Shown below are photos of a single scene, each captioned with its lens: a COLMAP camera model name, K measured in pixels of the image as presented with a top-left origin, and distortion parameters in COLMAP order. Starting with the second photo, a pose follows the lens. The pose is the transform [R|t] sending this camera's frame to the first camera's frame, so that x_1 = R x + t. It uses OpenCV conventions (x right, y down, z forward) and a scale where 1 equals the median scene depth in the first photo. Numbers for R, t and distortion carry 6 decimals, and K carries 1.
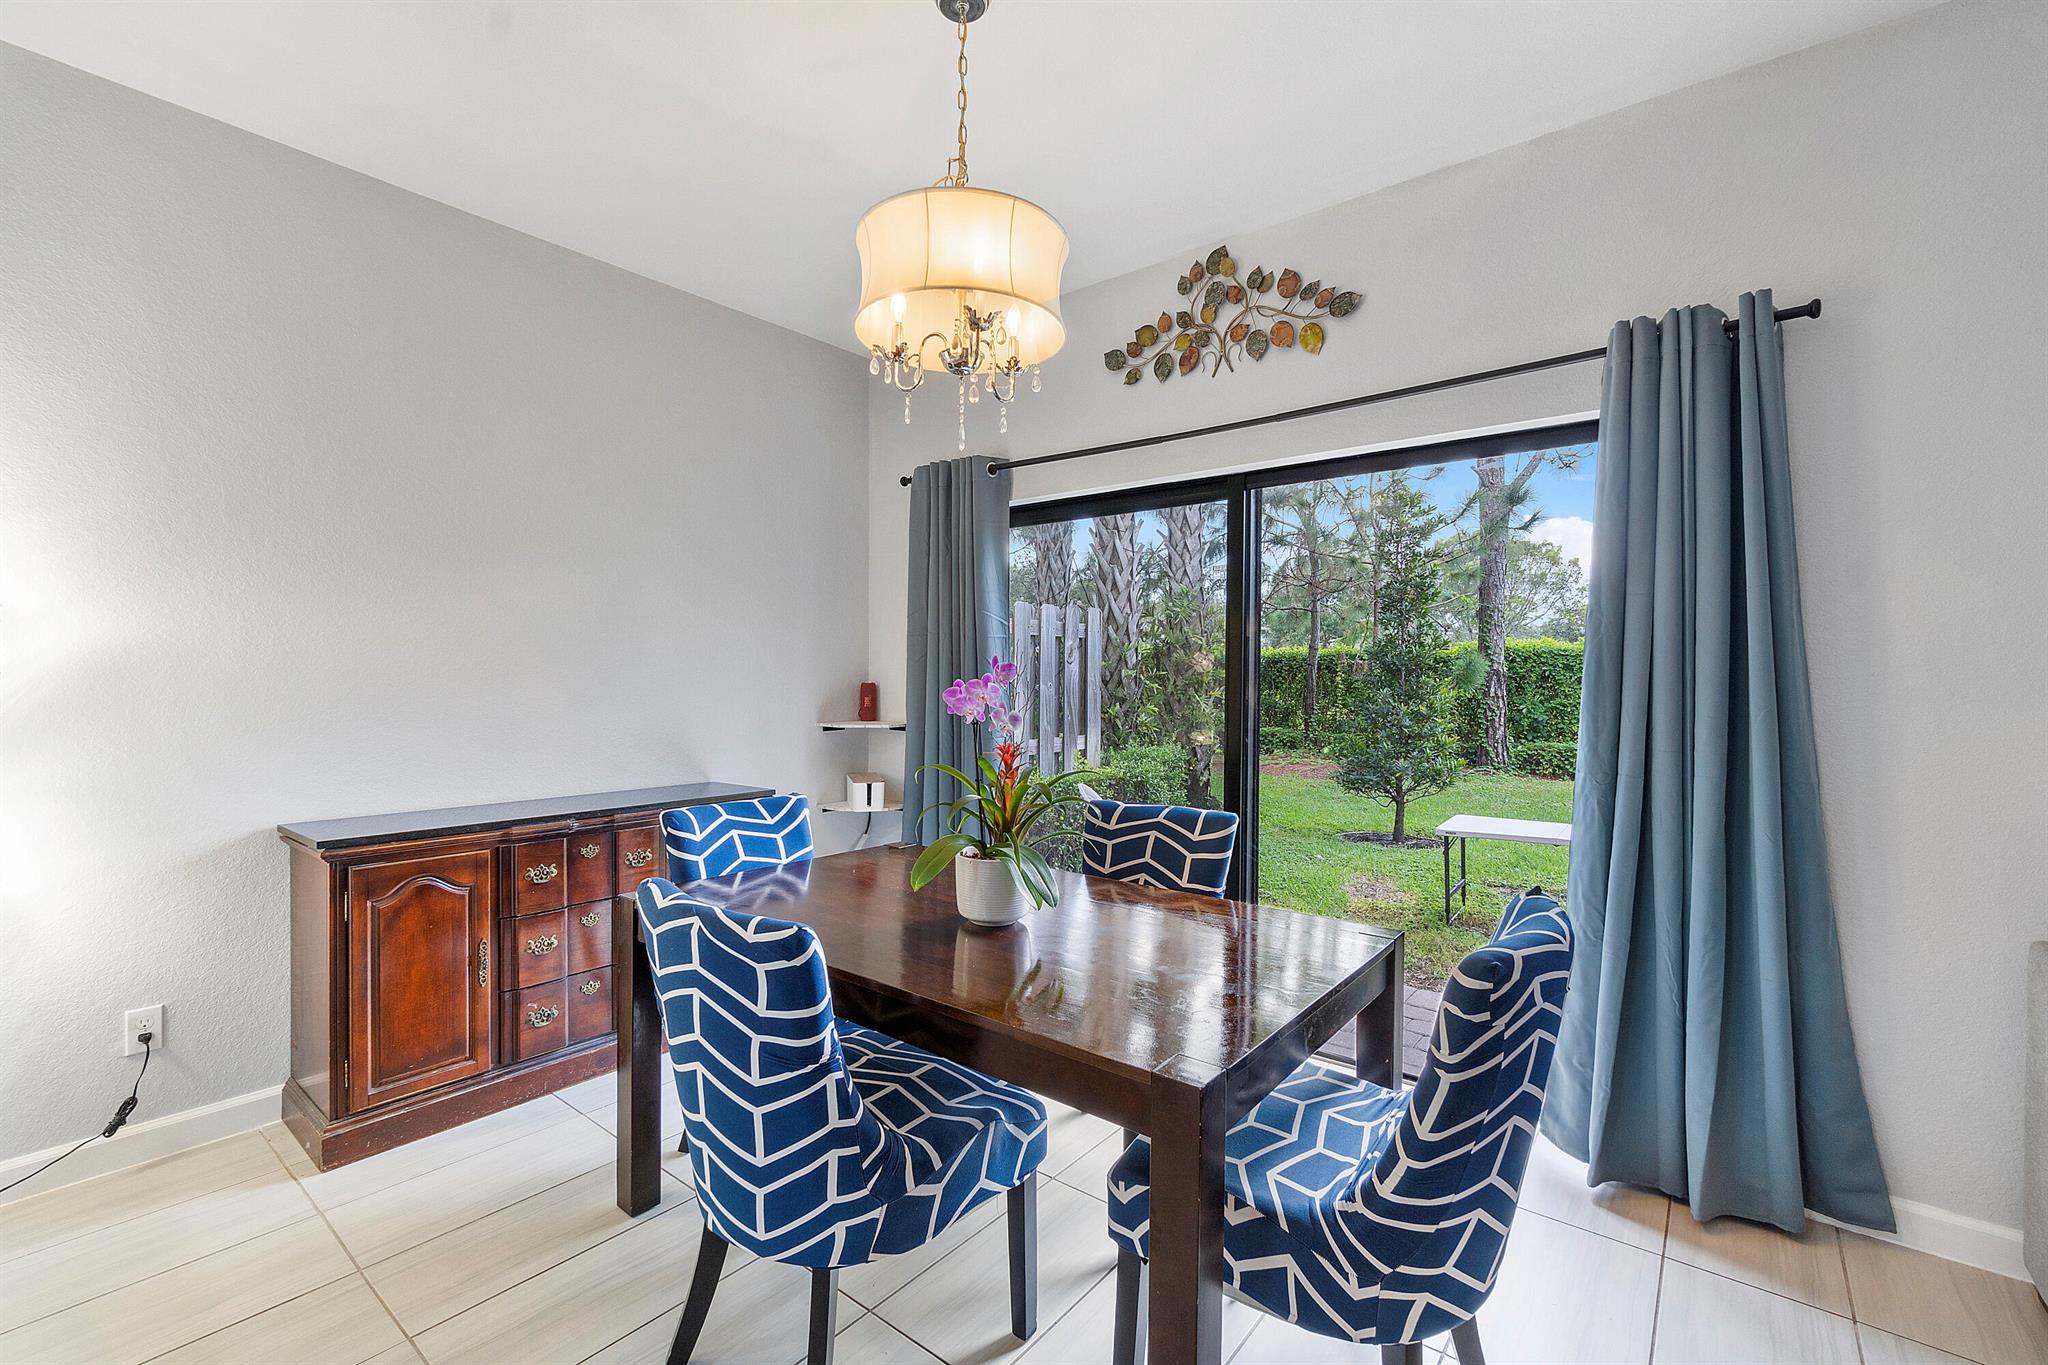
lens RADIAL K [[894.6, 0, 1024.0], [0, 894.6, 682.5], [0, 0, 1]] dist [0.000683, 0.000204]
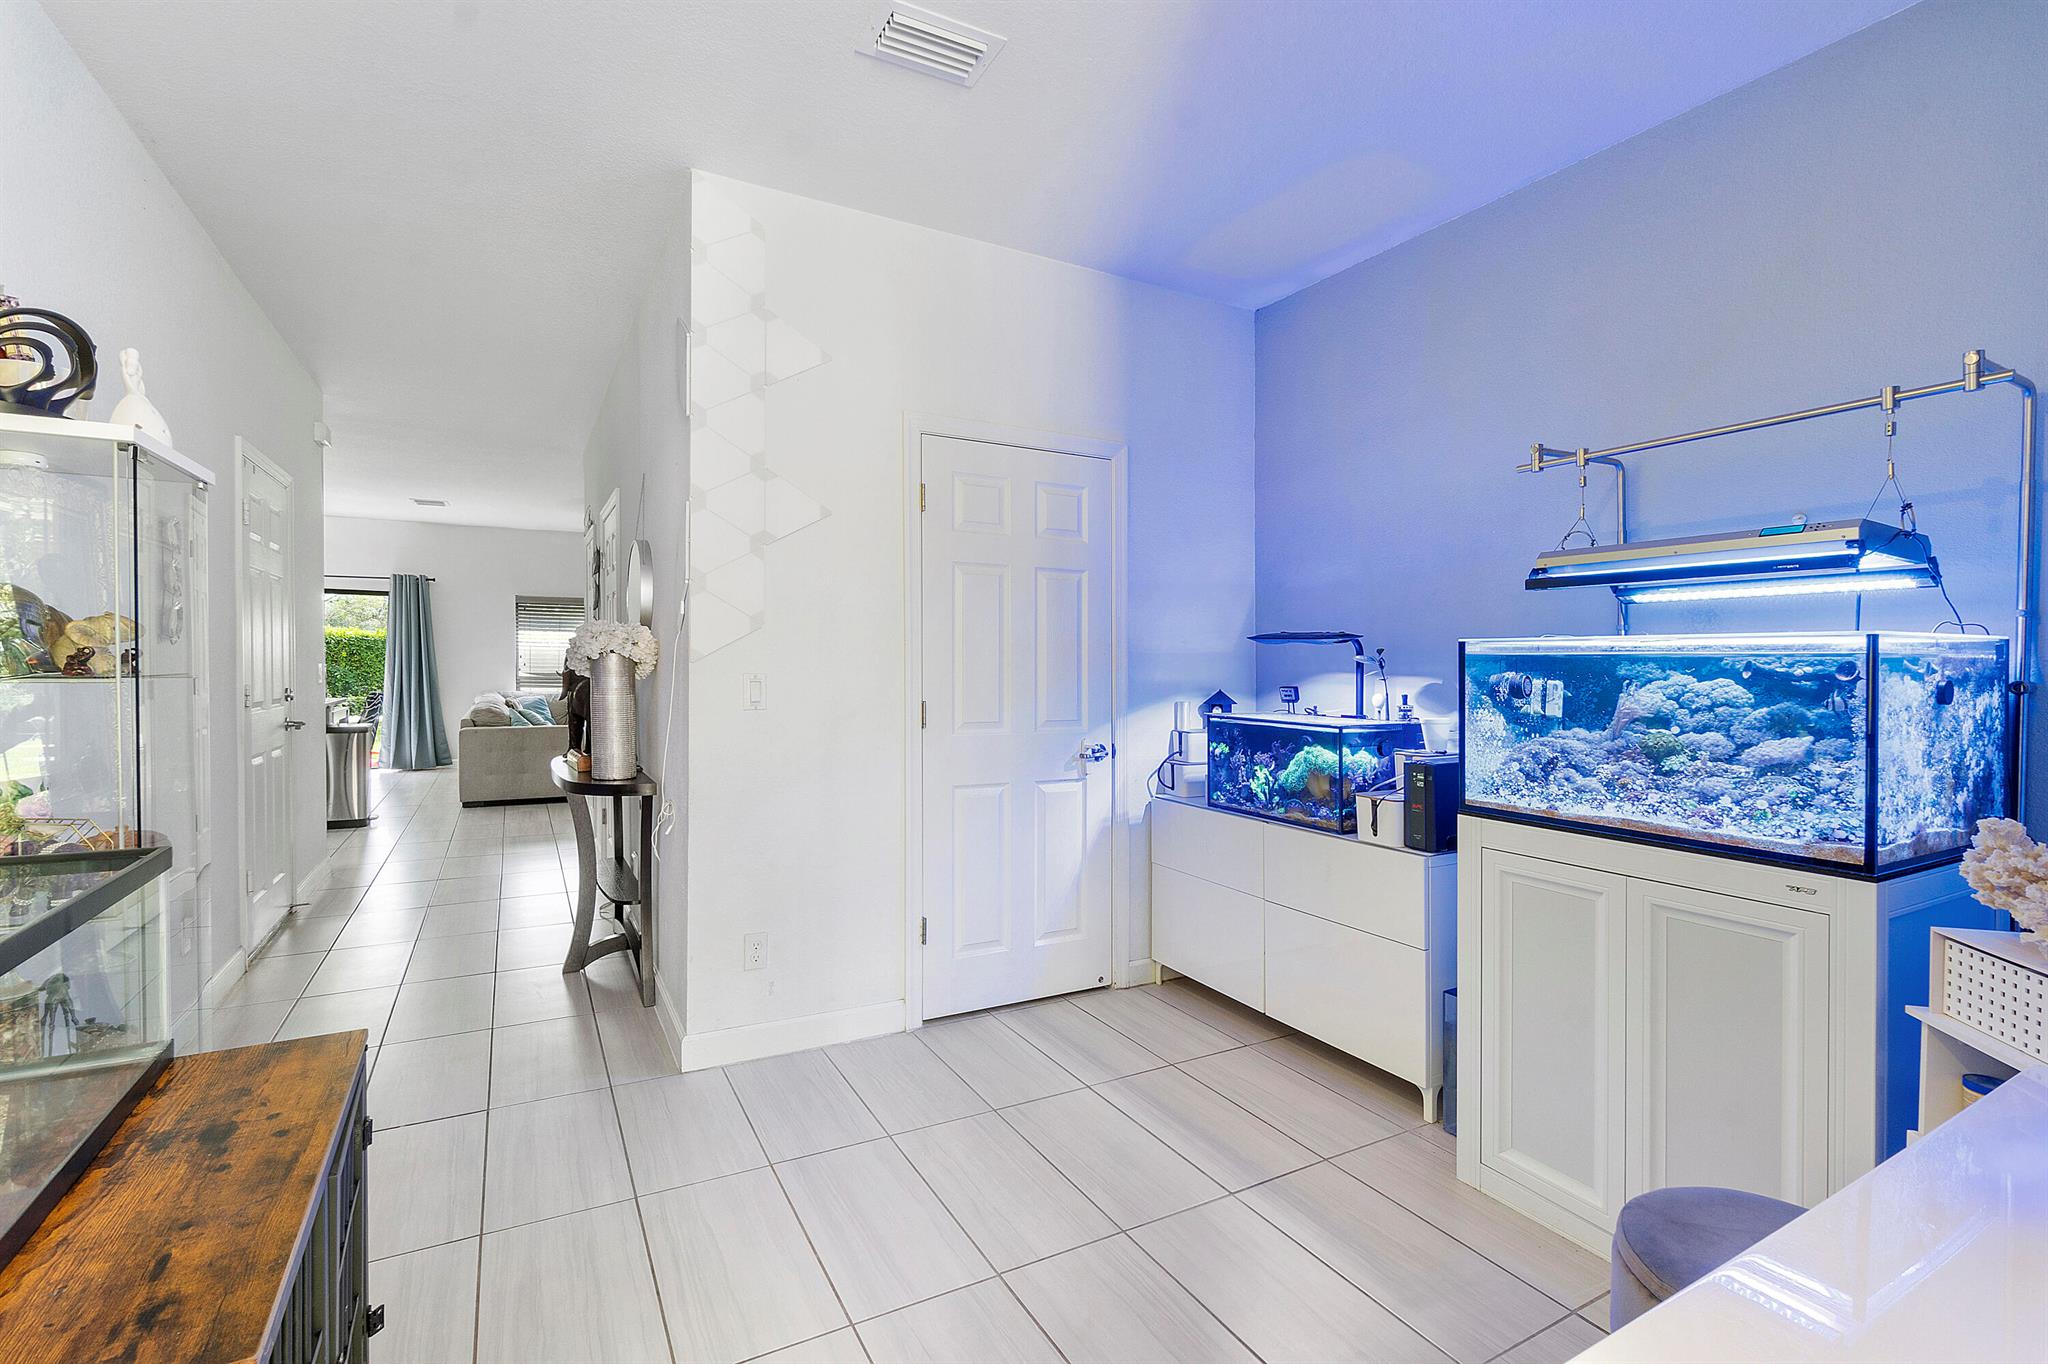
lens RADIAL K [[894.6, 0, 1024.0], [0, 894.6, 682.0], [0, 0, 1]] dist [0.000683, 0.000204]
pose [[0.373803, -0.019545, 0.927302, -2.269166], [-0.001315, 0.999766, 0.021603, 0.036830], [-0.927507, -0.009295, 0.373689, -3.529207]]
